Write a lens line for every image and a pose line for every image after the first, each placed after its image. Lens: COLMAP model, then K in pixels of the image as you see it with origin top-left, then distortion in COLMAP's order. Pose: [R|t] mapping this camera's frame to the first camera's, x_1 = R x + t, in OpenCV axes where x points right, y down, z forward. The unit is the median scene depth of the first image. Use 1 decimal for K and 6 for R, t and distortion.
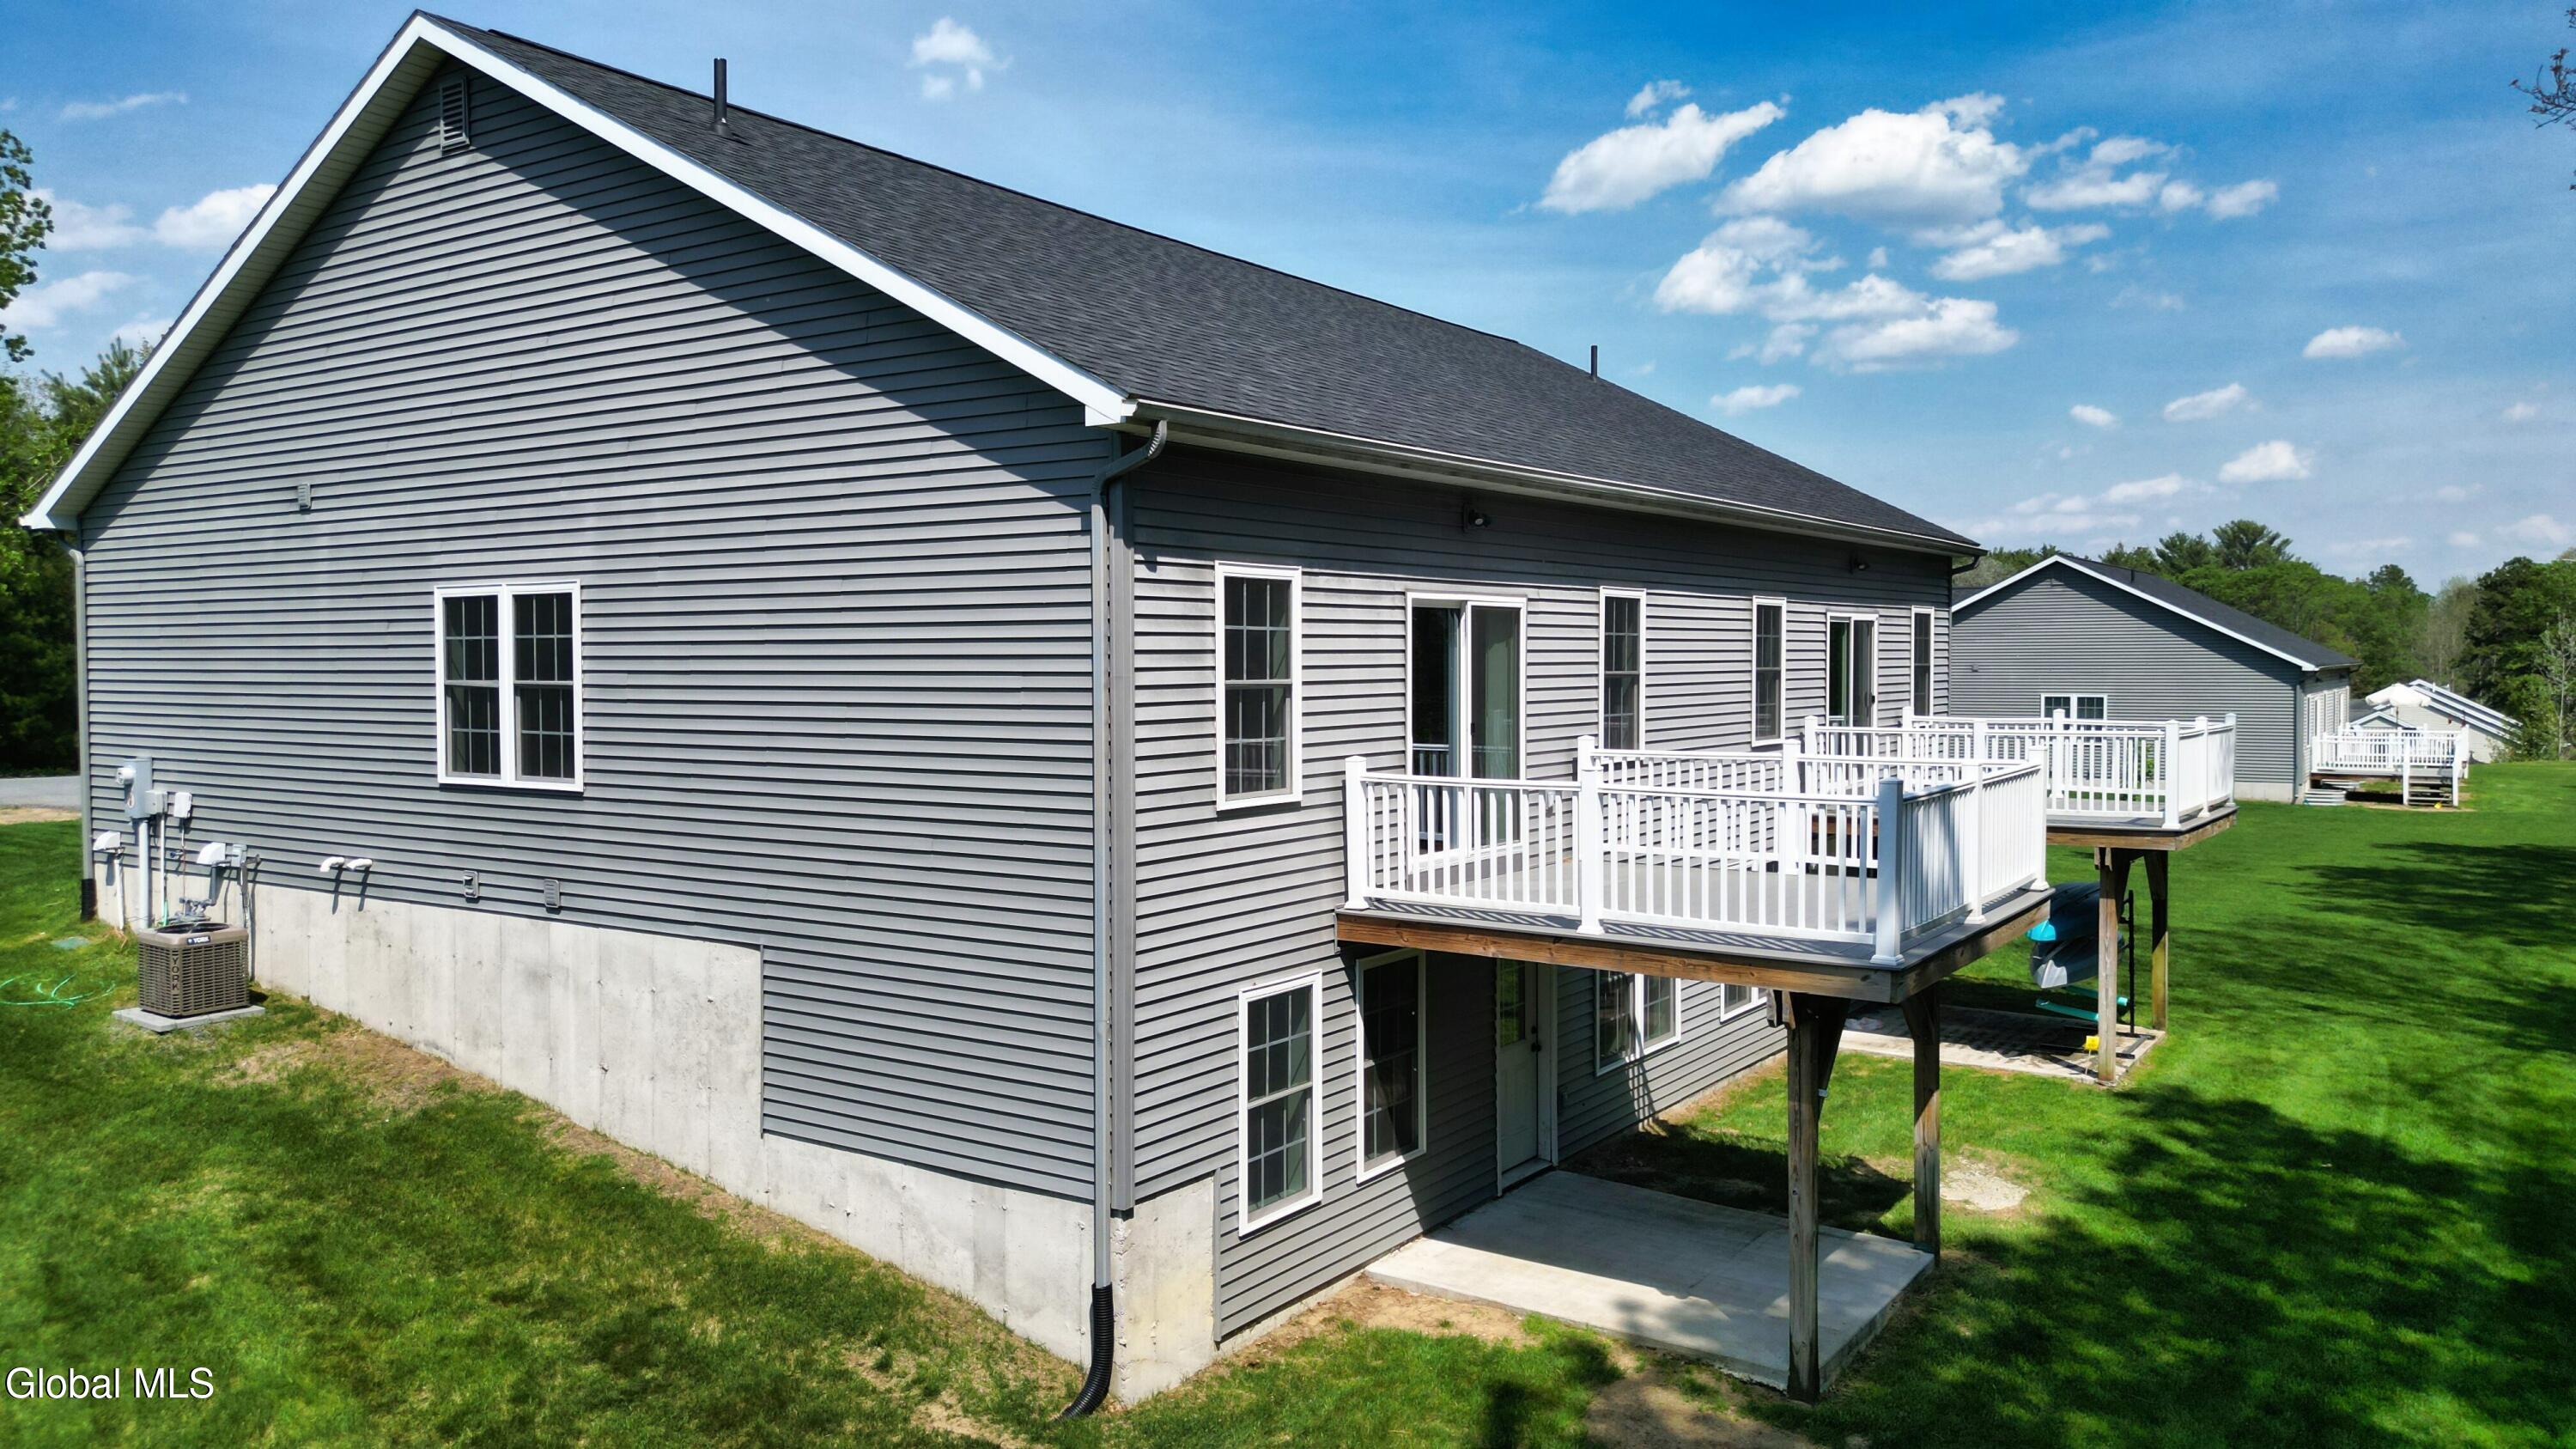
lens RADIAL K [[1804.0, 0, 1287.0], [0, 1804.0, 703.9], [0, 0, 1]] dist [0.061934, -0.050700]
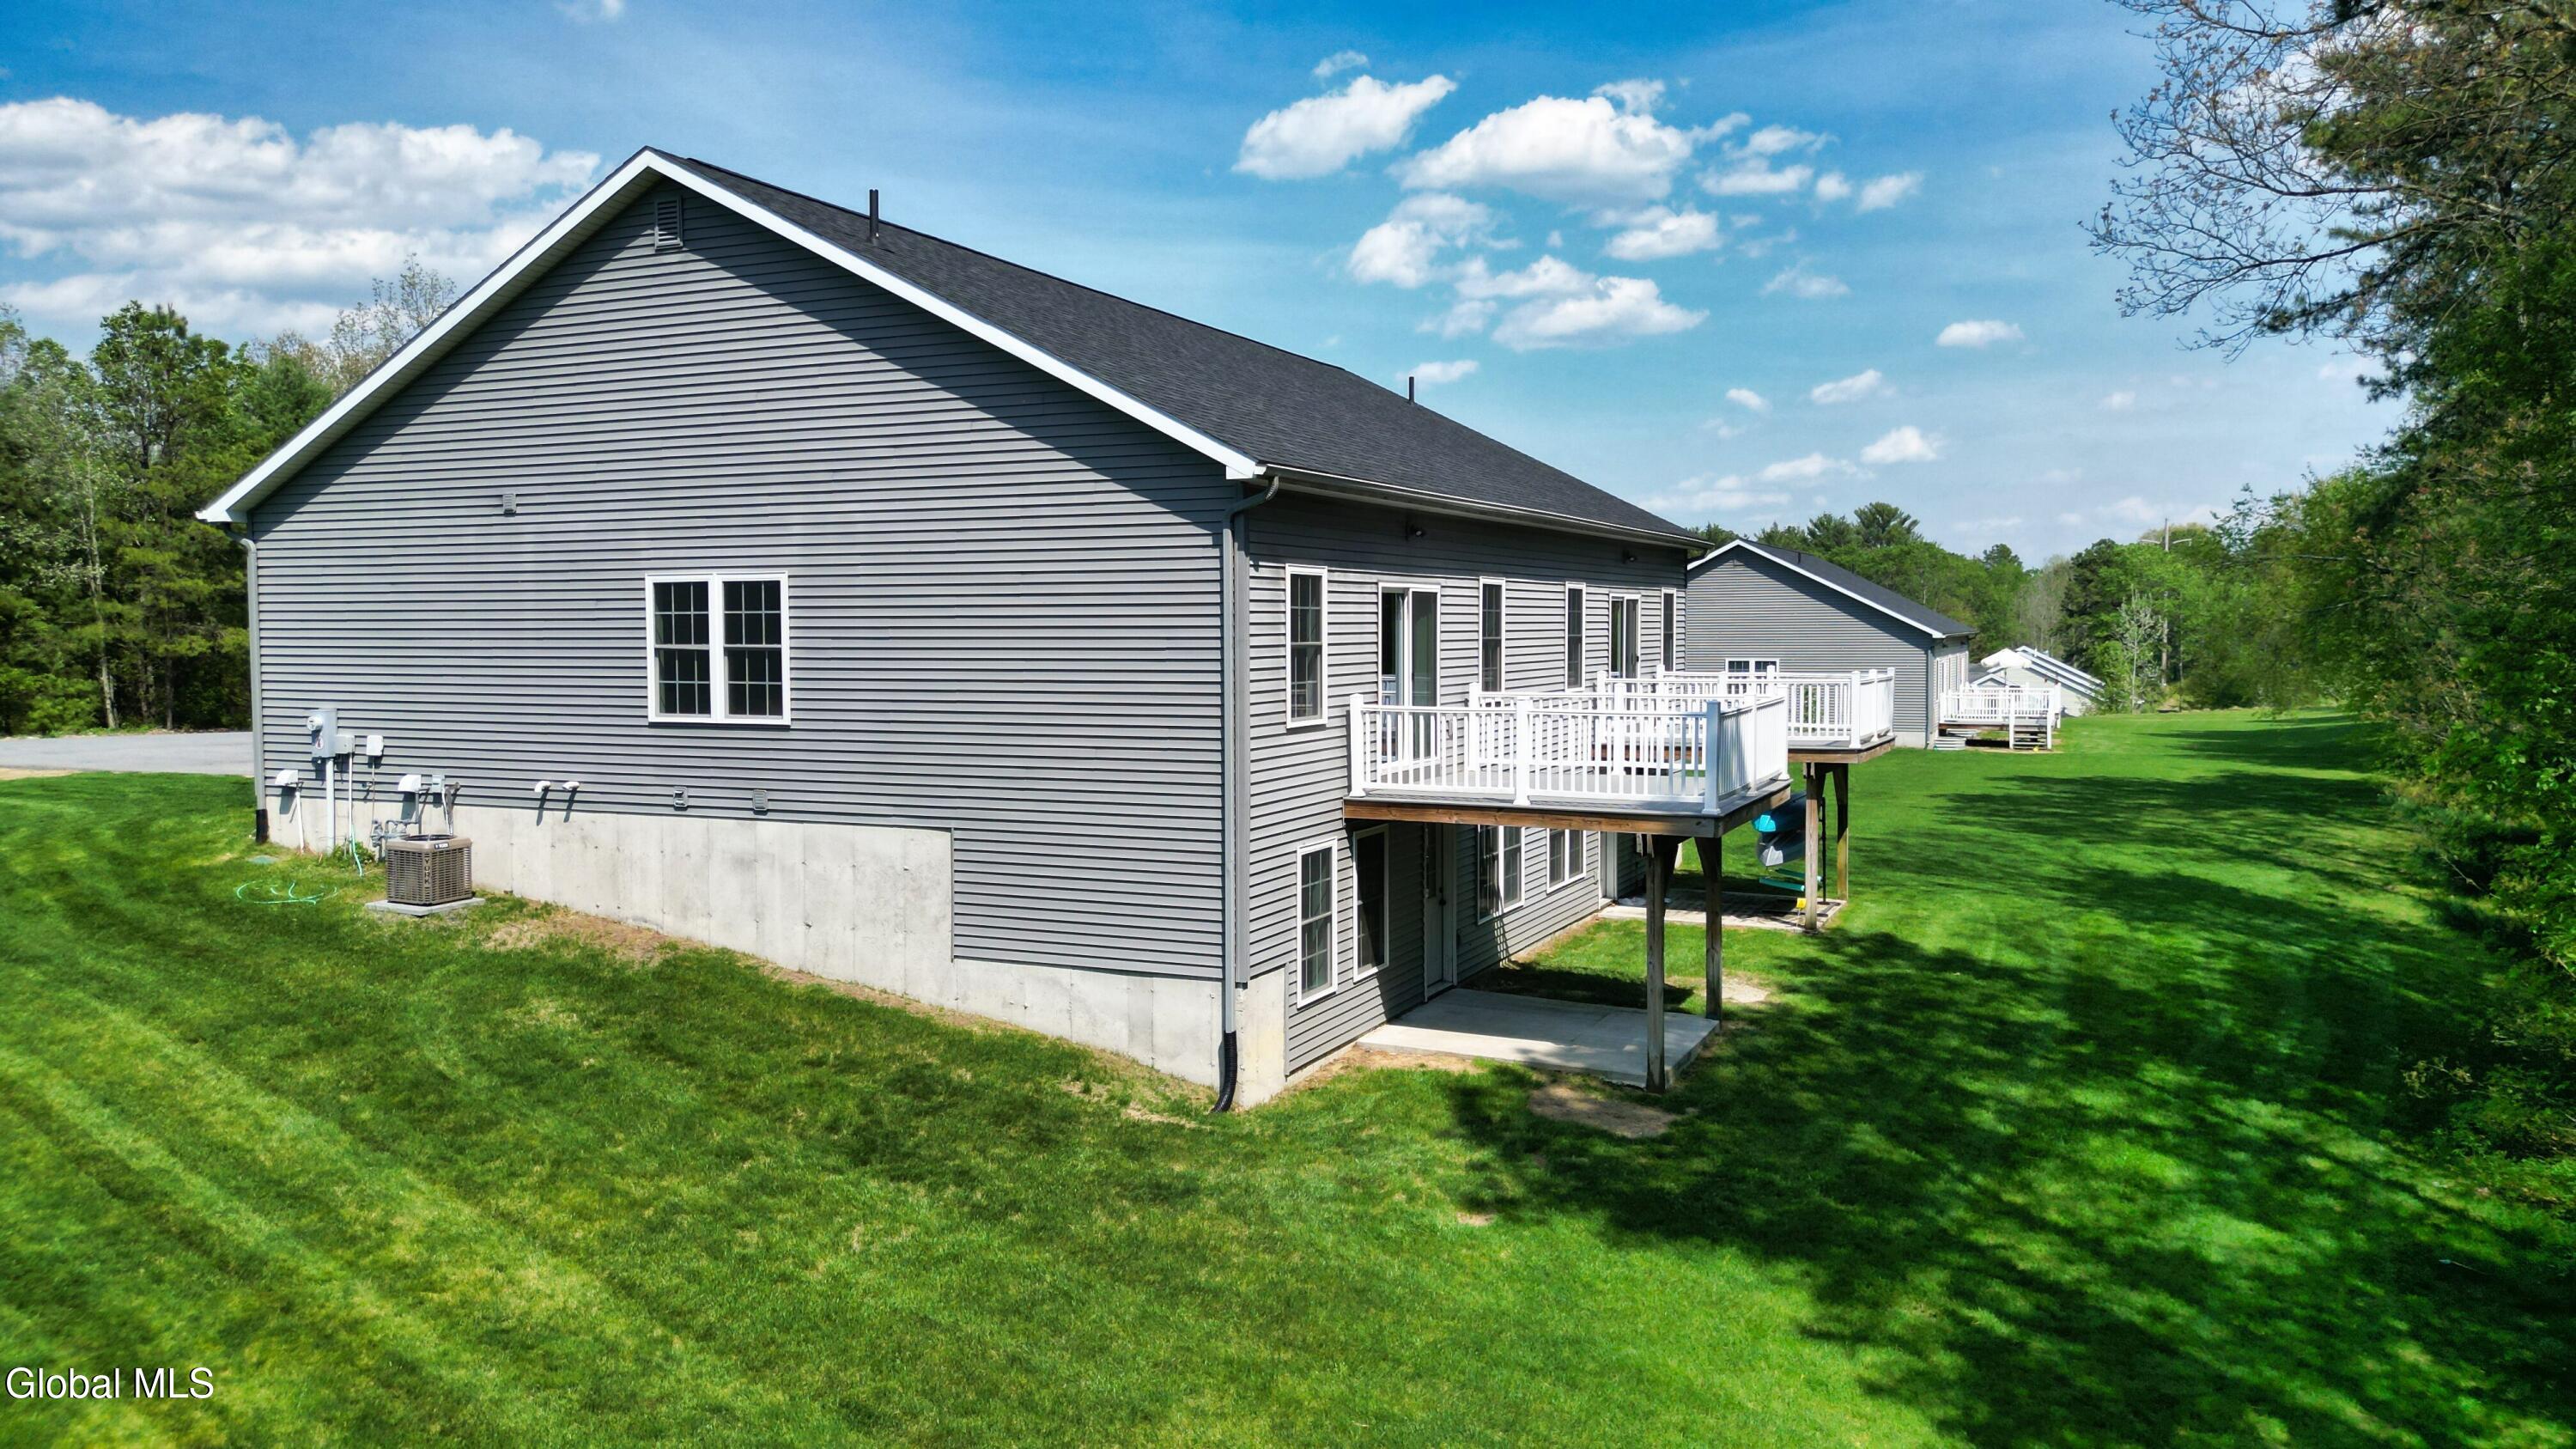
lens RADIAL K [[1804.0, 0, 1285.3], [0, 1804.0, 710.6], [0, 0, 1]] dist [0.061934, -0.050700]
pose [[0.986191, -0.008338, 0.165404, -0.230828], [0.004949, 0.999770, 0.020886, 0.009788], [-0.165540, -0.019779, 0.986005, -0.394269]]
